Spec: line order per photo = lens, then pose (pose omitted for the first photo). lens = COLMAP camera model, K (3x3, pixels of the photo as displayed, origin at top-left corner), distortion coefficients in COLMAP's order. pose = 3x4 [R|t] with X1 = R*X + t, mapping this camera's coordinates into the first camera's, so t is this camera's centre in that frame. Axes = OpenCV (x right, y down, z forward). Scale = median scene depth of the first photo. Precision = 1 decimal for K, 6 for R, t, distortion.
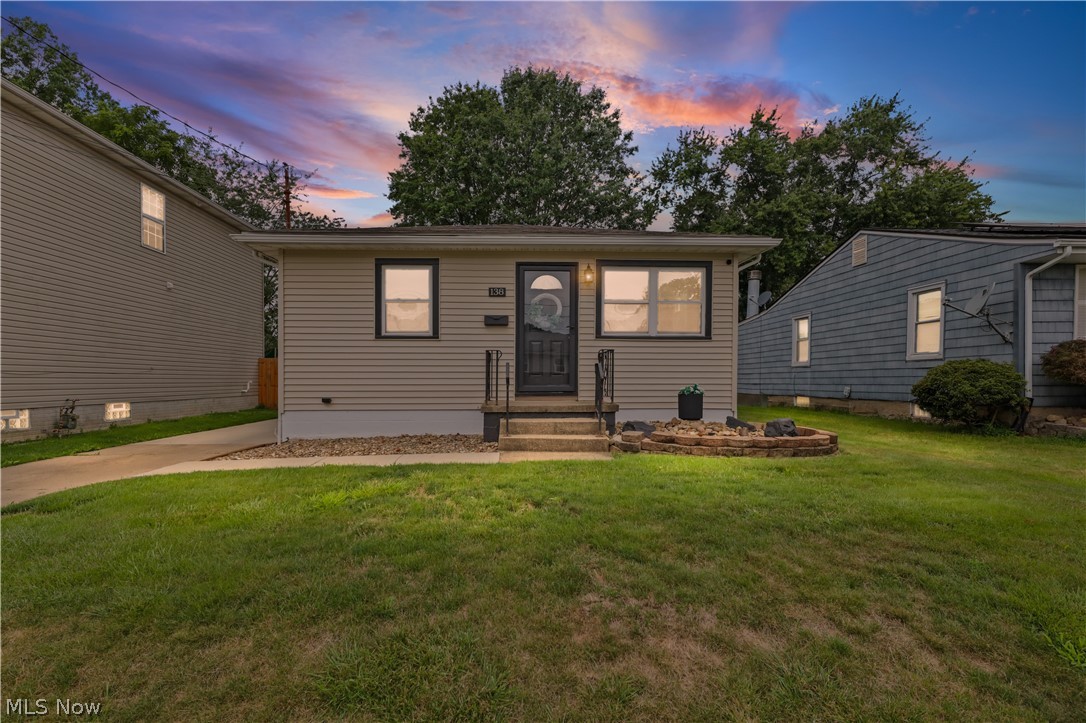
lens RADIAL K [[531.7, 0, 541.9], [0, 531.7, 386.1], [0, 0, 1]] dist [0.027368, -0.000089]
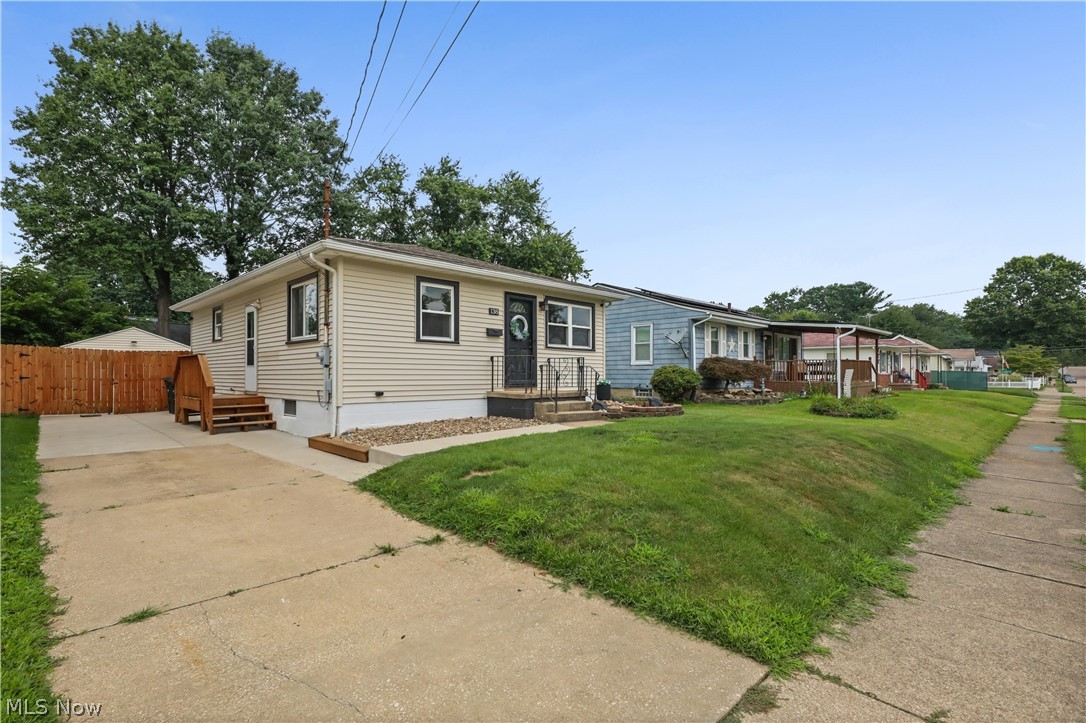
lens RADIAL K [[516.9, 0, 543.0], [0, 516.9, 361.5], [0, 0, 1]] dist [0.021057, -0.000093]
pose [[0.741262, 0.020267, 0.670910, -0.636959], [0.004778, 0.999359, -0.035468, -0.000833], [-0.671199, 0.029497, 0.740690, -0.046306]]
